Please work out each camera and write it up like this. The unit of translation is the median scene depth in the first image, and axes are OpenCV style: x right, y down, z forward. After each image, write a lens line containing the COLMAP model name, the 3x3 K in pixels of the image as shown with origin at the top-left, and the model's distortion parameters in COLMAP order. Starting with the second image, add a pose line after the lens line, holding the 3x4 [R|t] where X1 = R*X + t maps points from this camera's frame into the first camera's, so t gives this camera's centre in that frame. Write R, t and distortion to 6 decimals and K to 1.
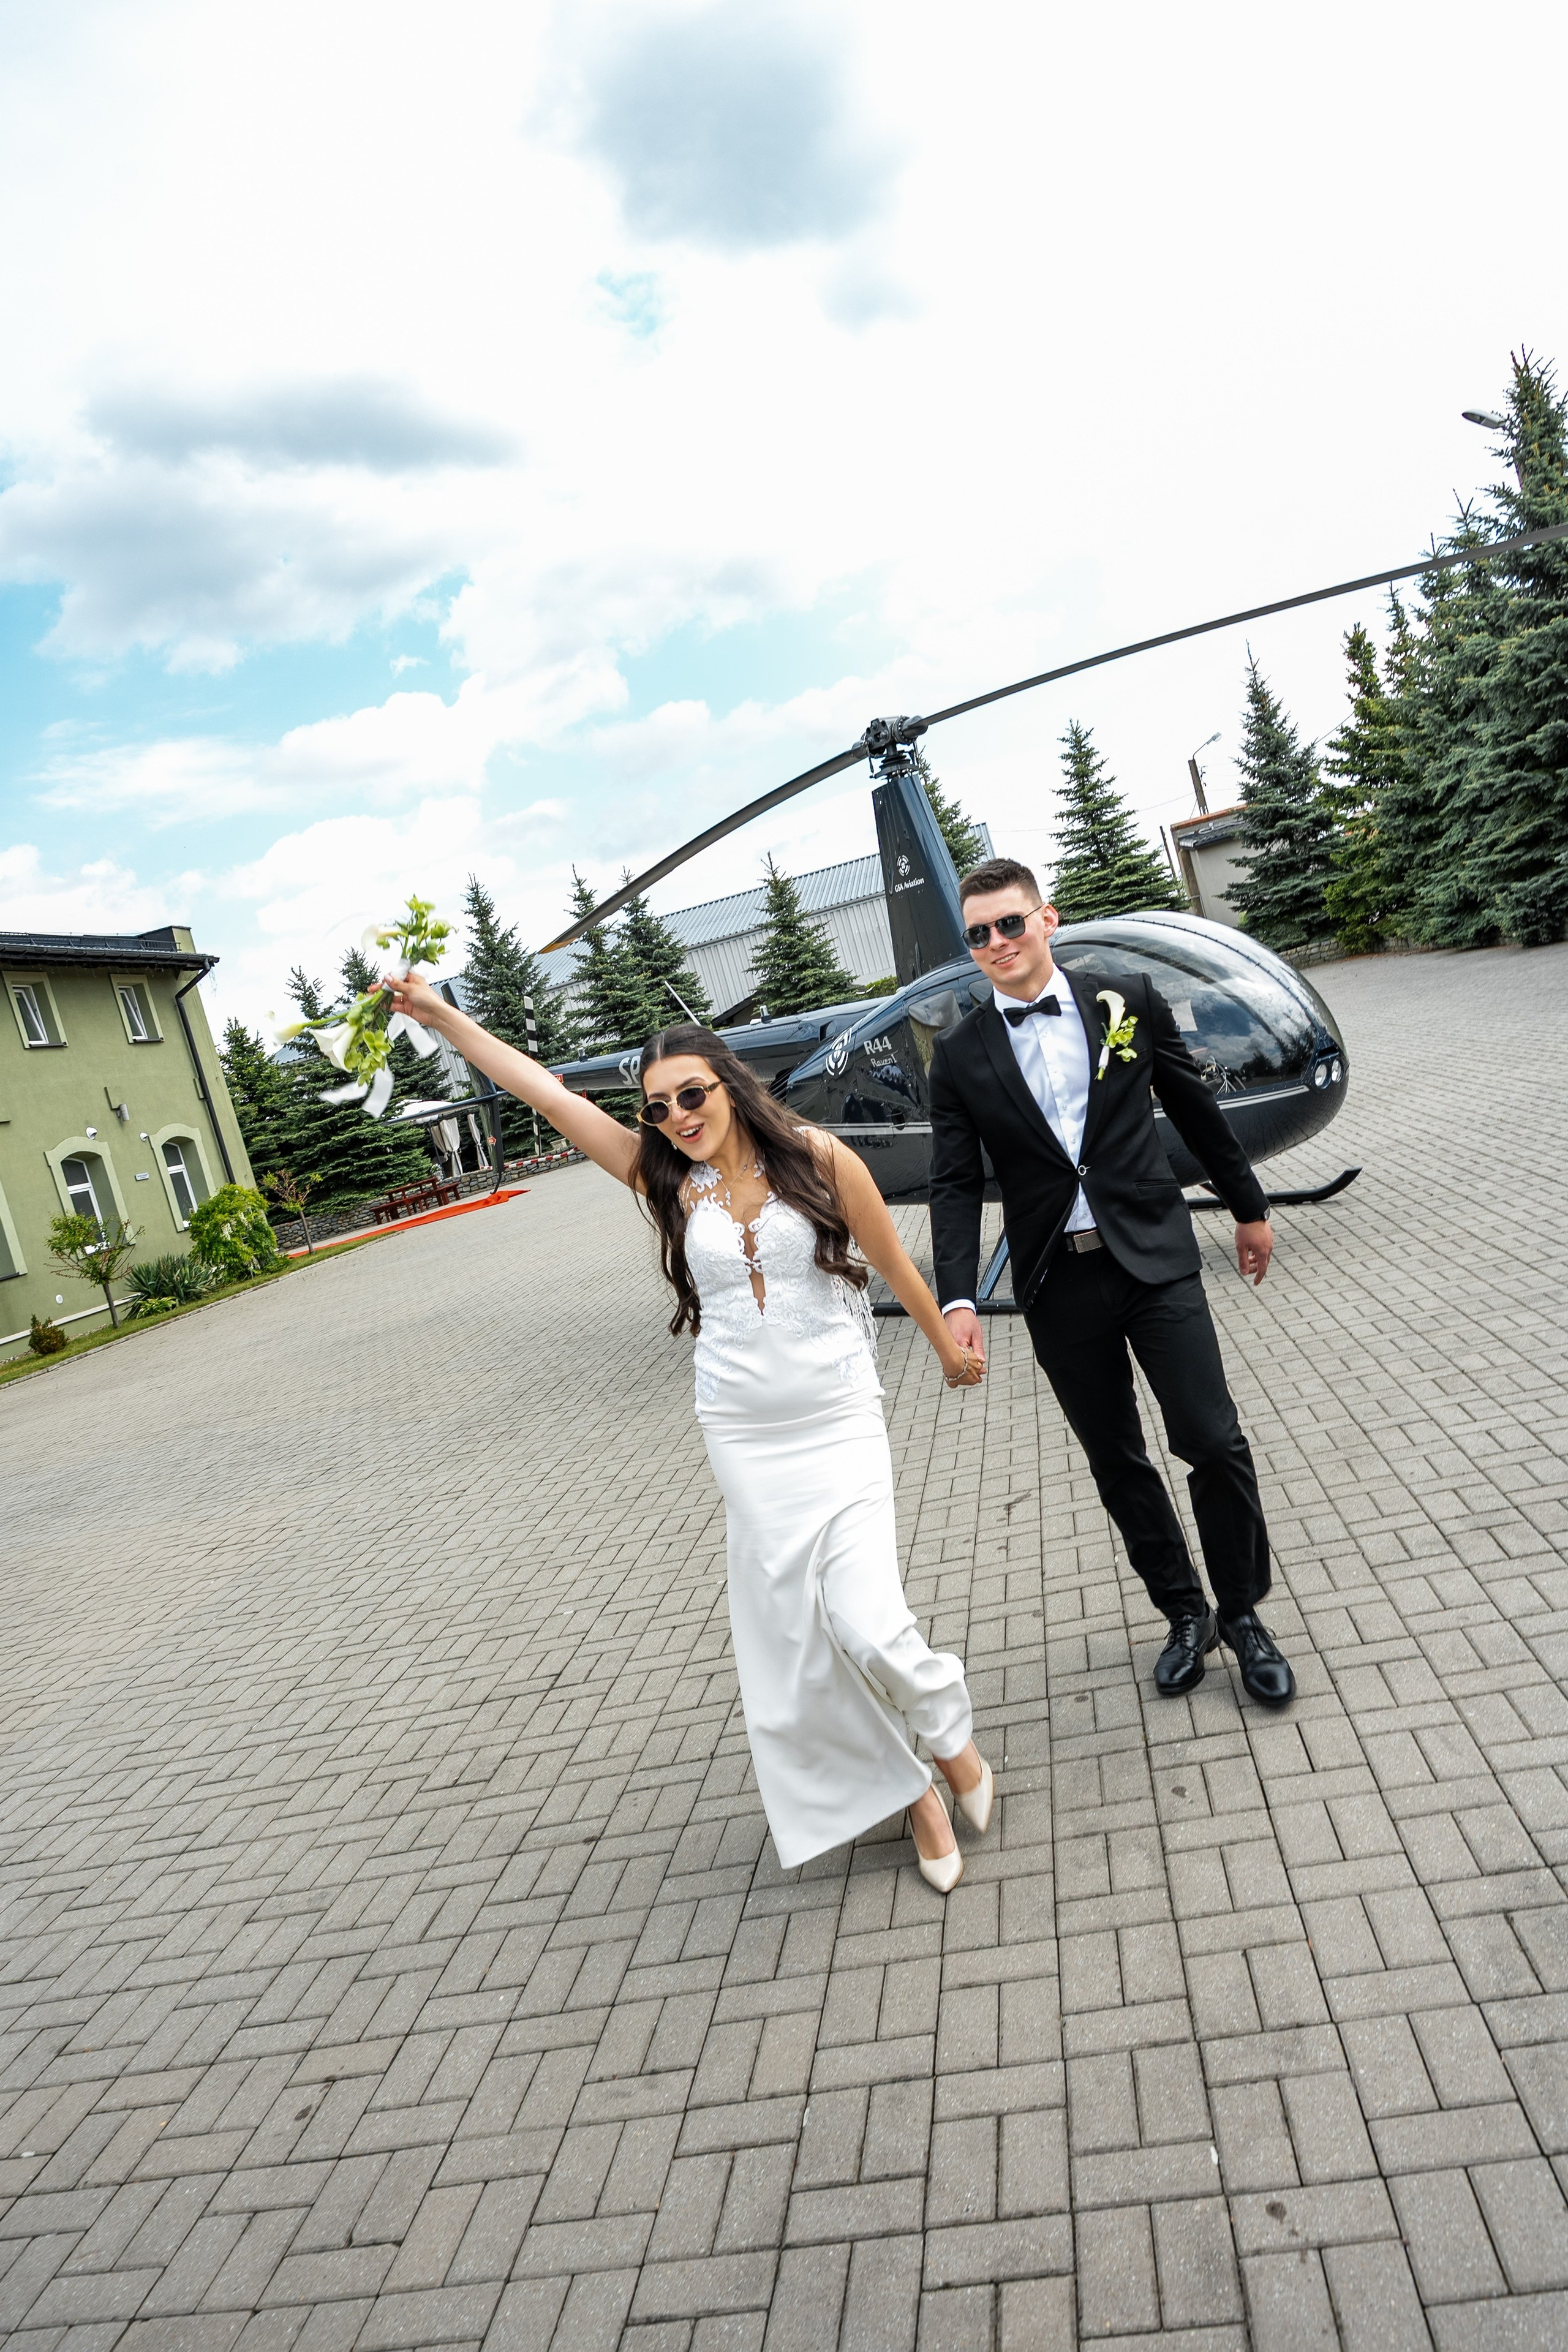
lens RADIAL K [[1554.9, 0, 788.9], [0, 1554.9, 1176.6], [0, 0, 1]] dist [0.006709, -0.024570]
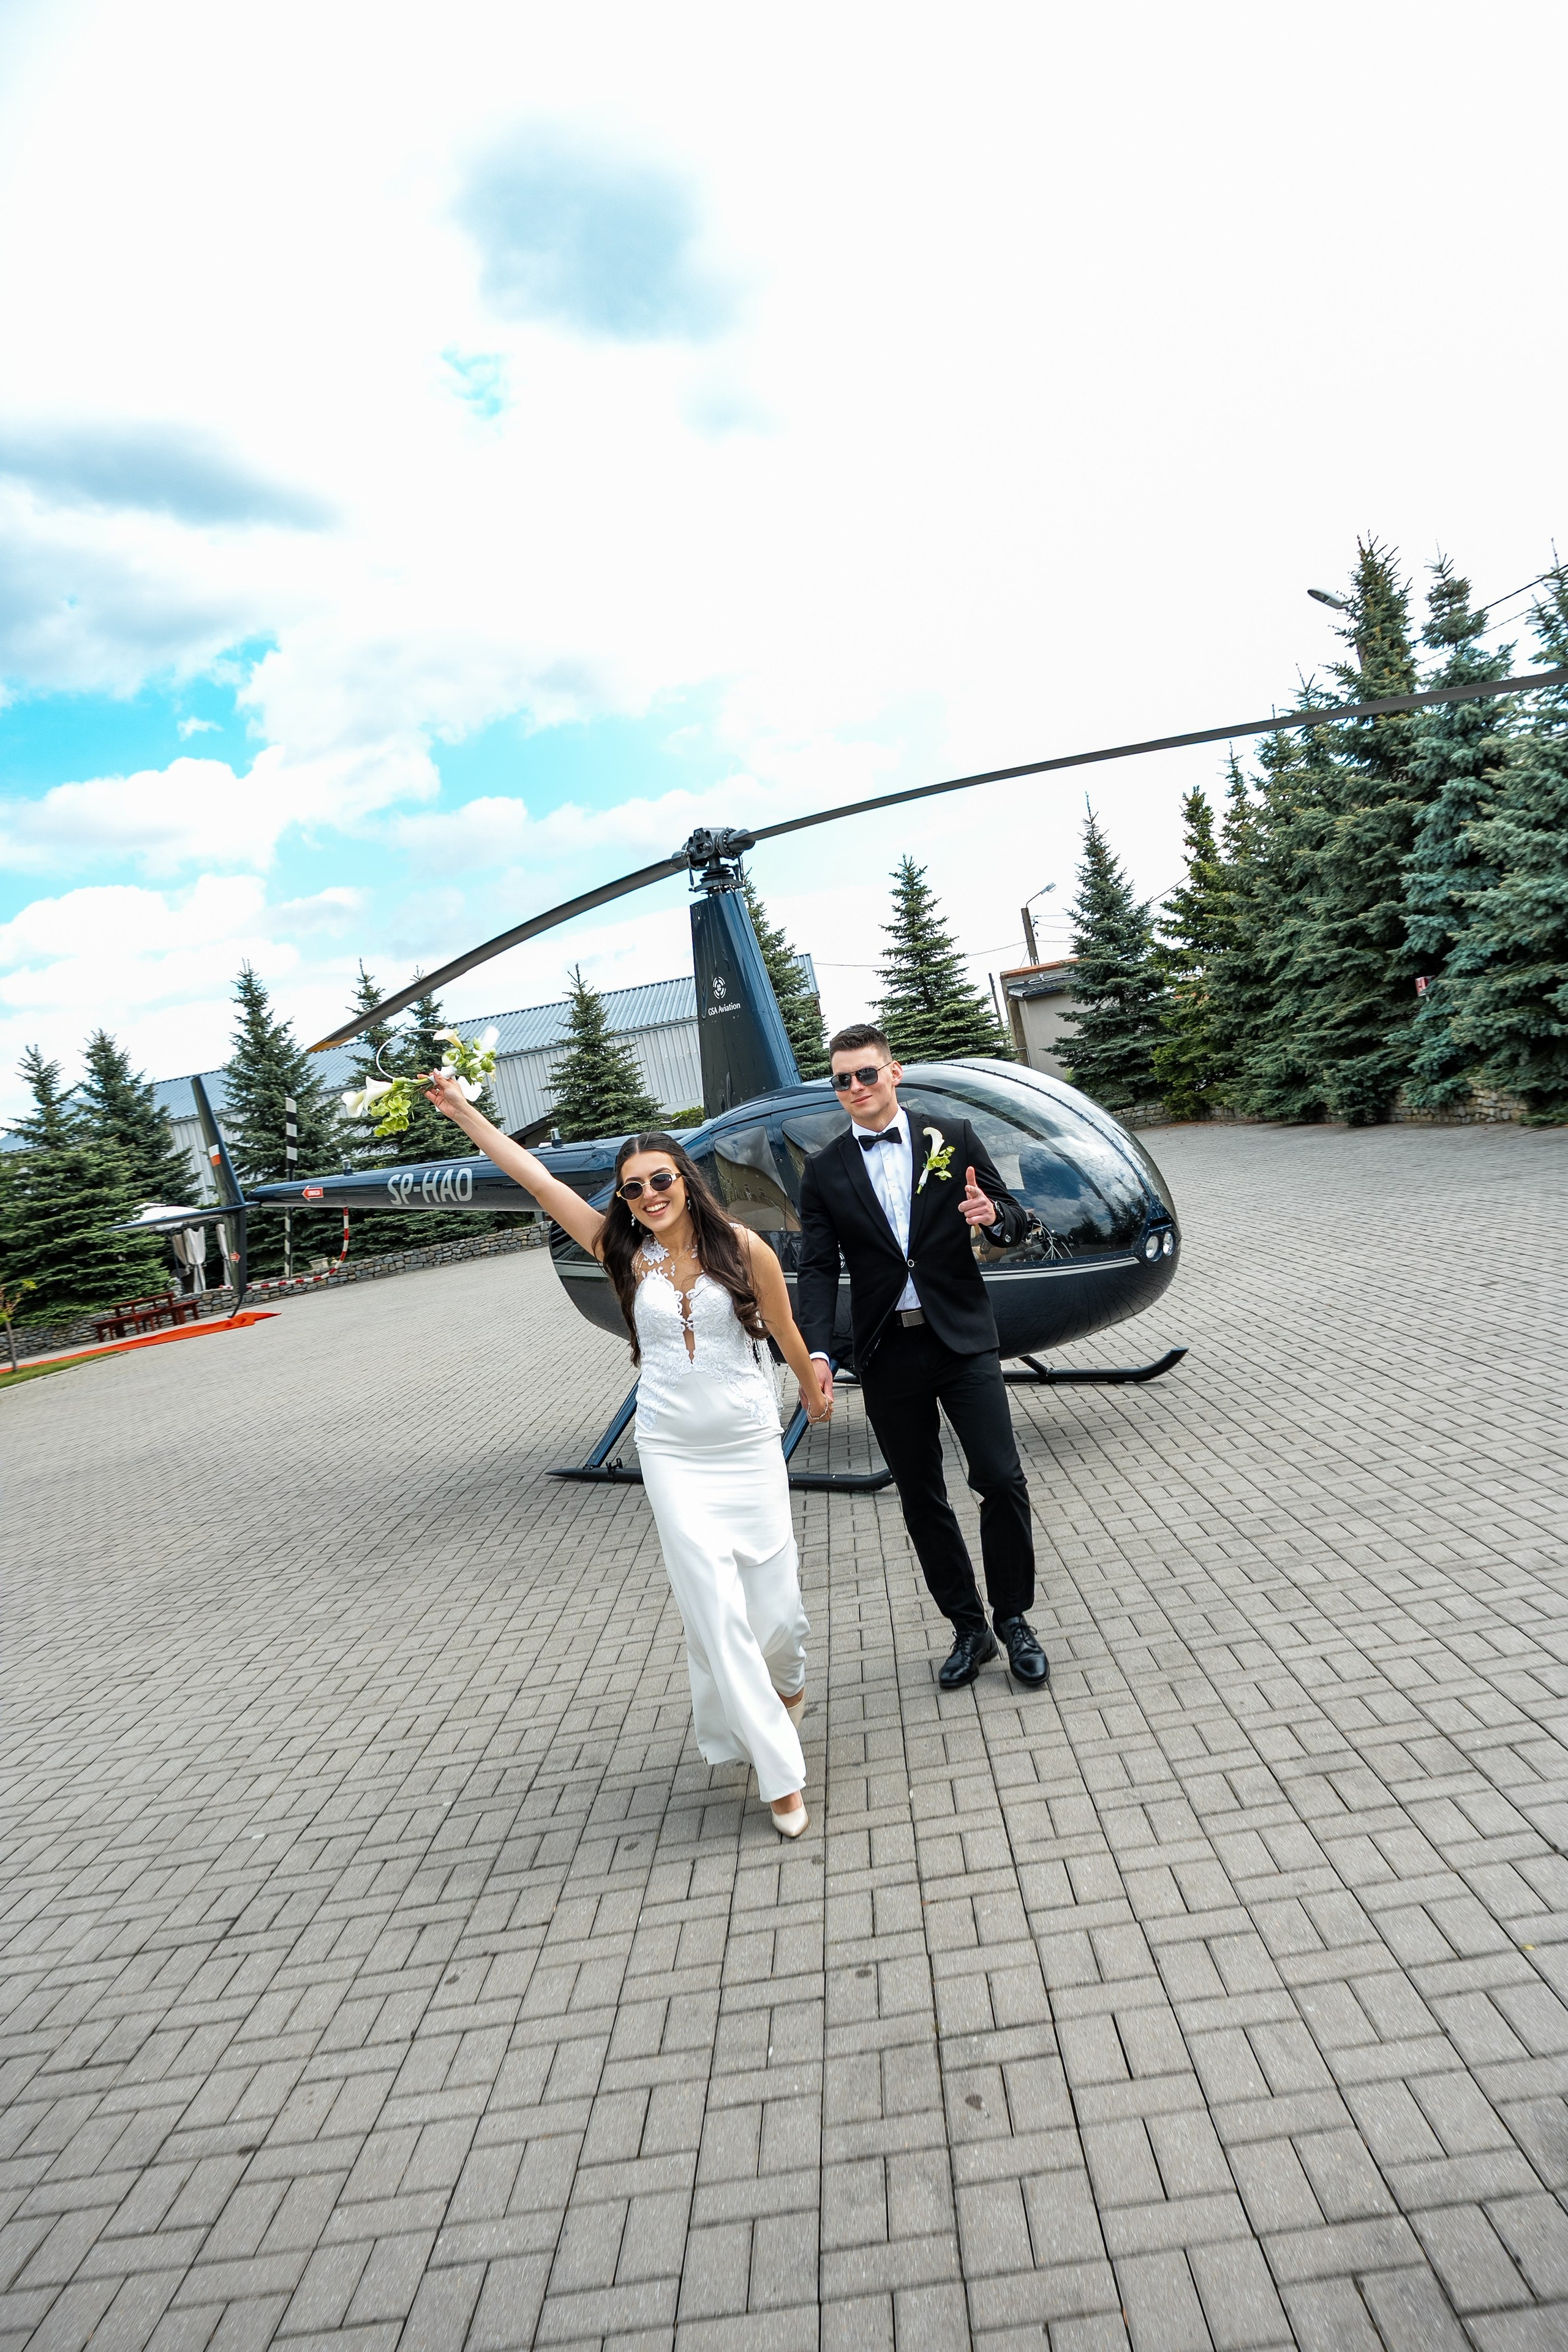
lens RADIAL K [[1674.0, 0, 792.1], [0, 1674.0, 1177.1], [0, 0, 1]] dist [0.009744, -0.027920]
pose [[0.989958, 0.070730, 0.122393, 0.001195], [-0.059993, 0.994197, -0.089290, -0.001330], [-0.127998, 0.081051, 0.988457, 0.010556]]
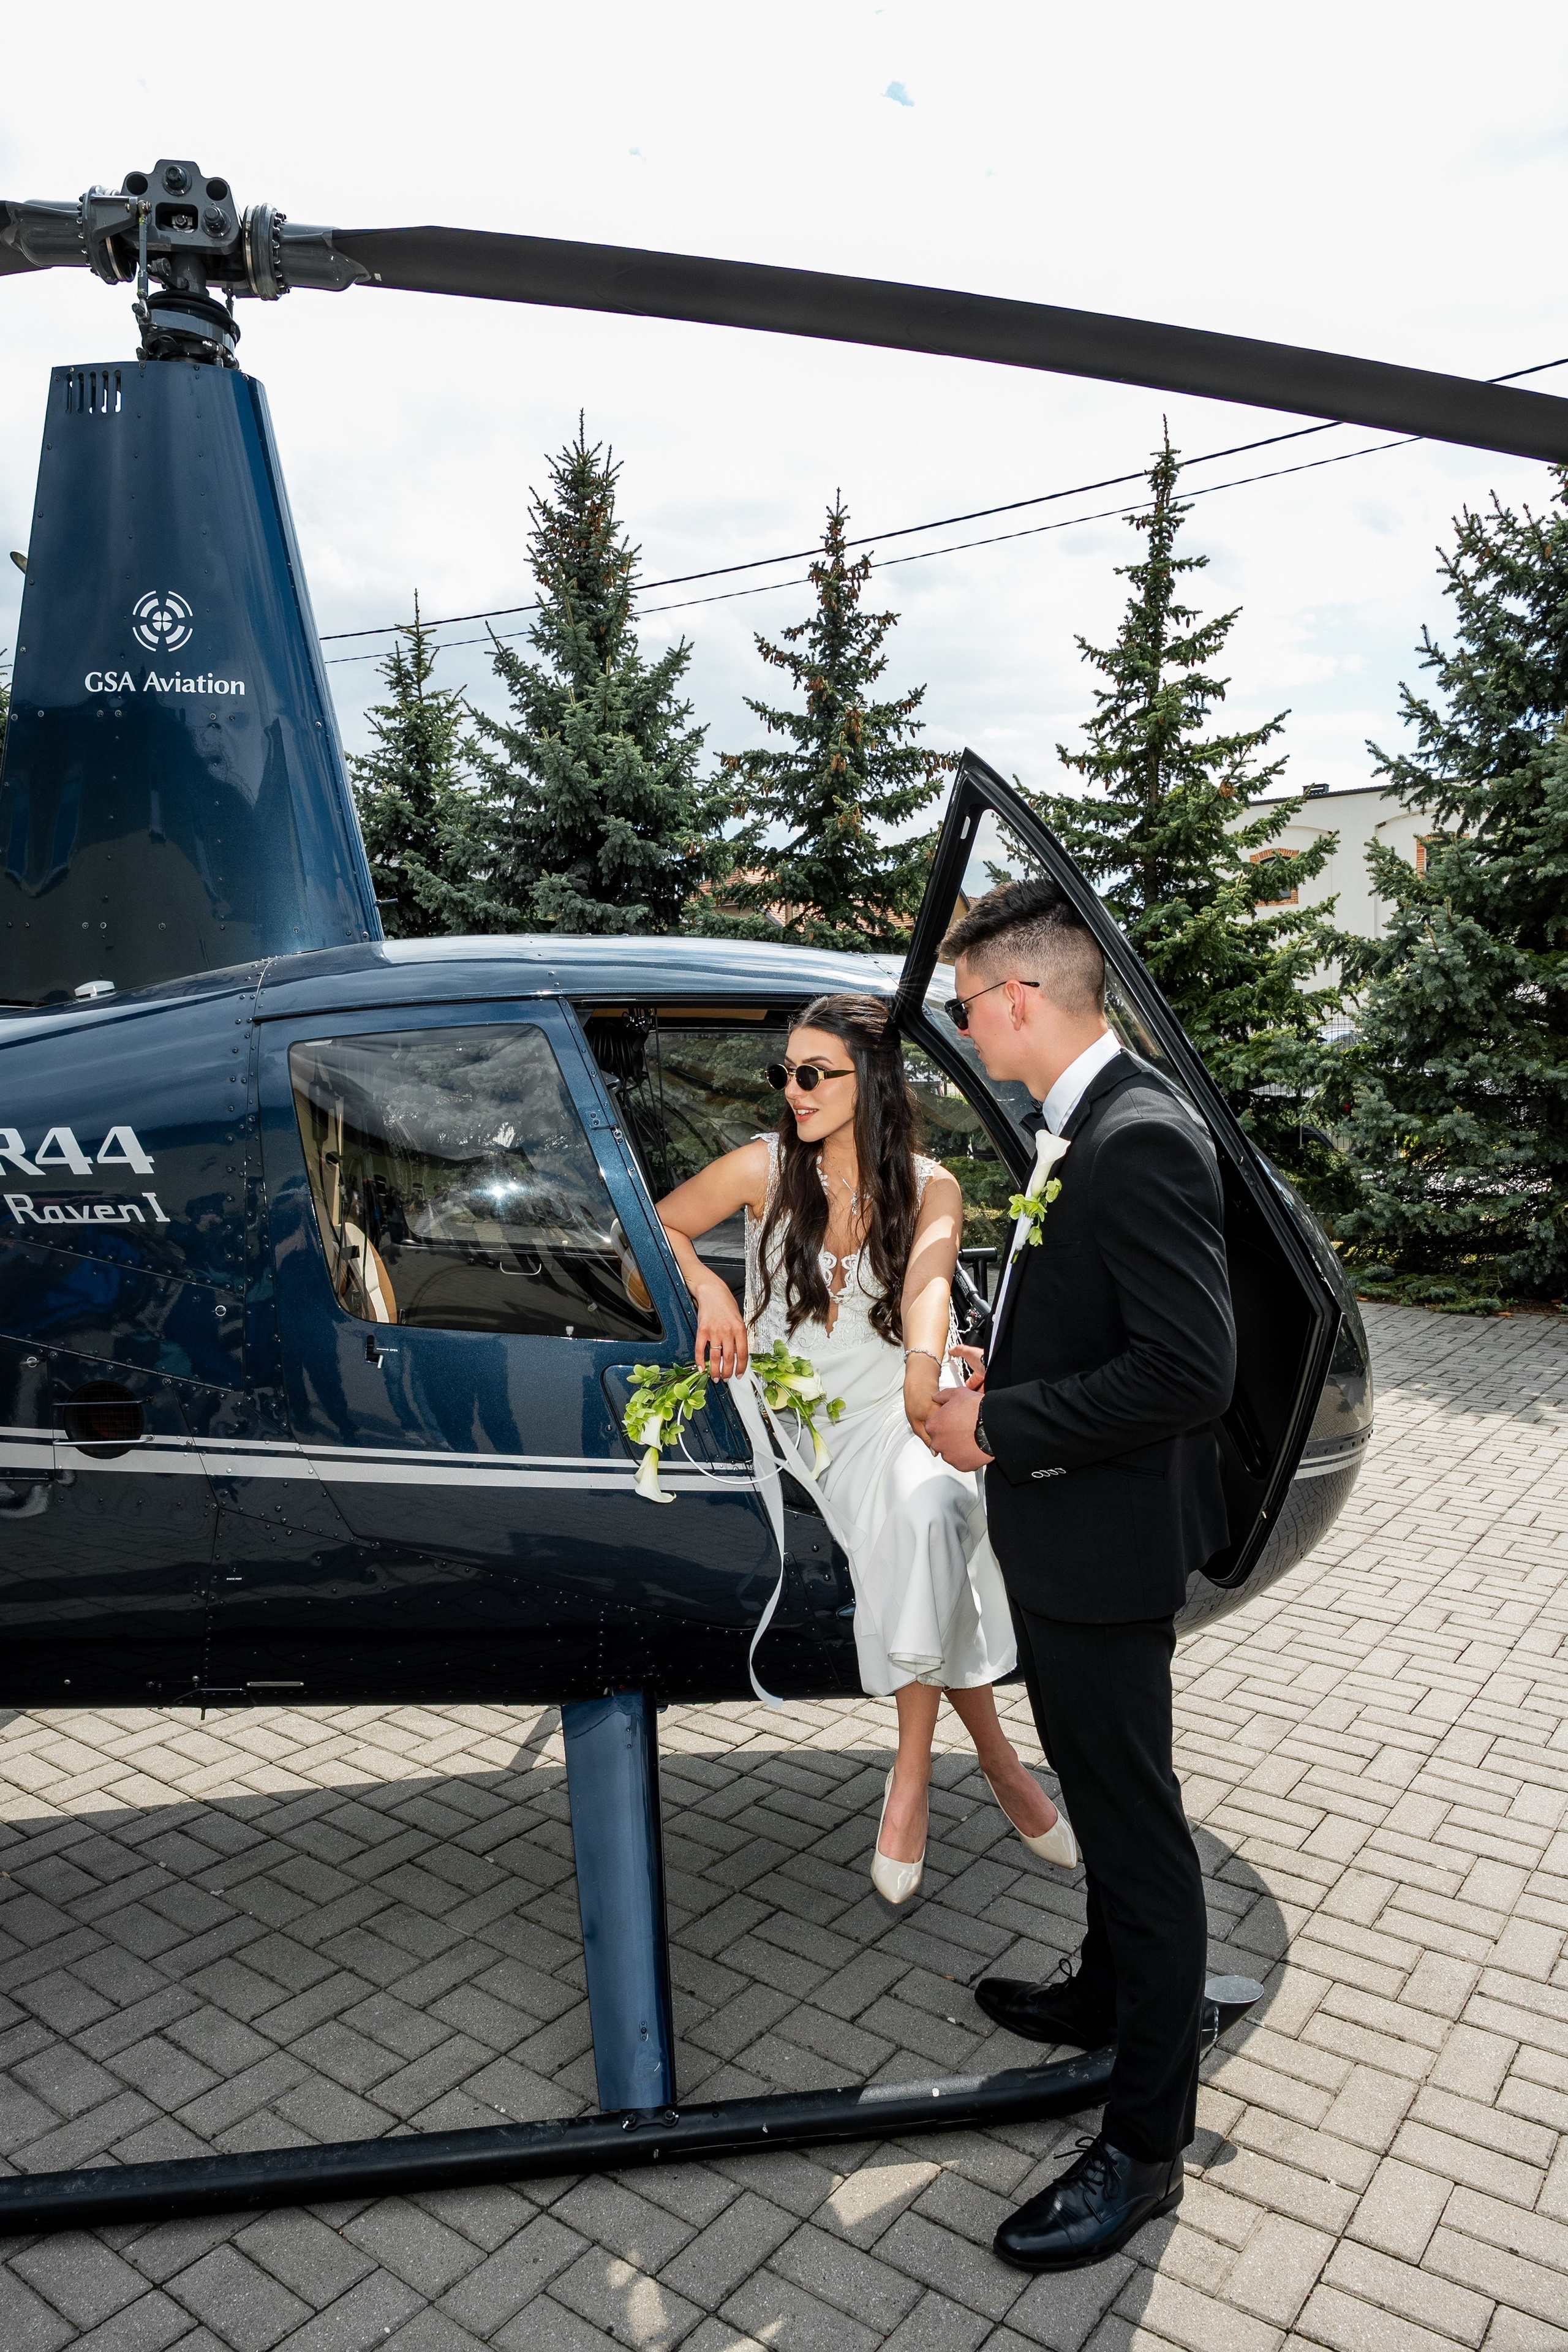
lens RADIAL K [[1552.2, 0, 787.1], [0, 1552.2, 1176.1], [0, 0, 1]] dist [0.000529, -0.012278]
pose [[0.460262, 0.184561, 0.868387, -0.045500], [-0.033961, 0.981097, -0.190515, -0.011039], [-0.887133, 0.058196, 0.457829, 0.271702]]
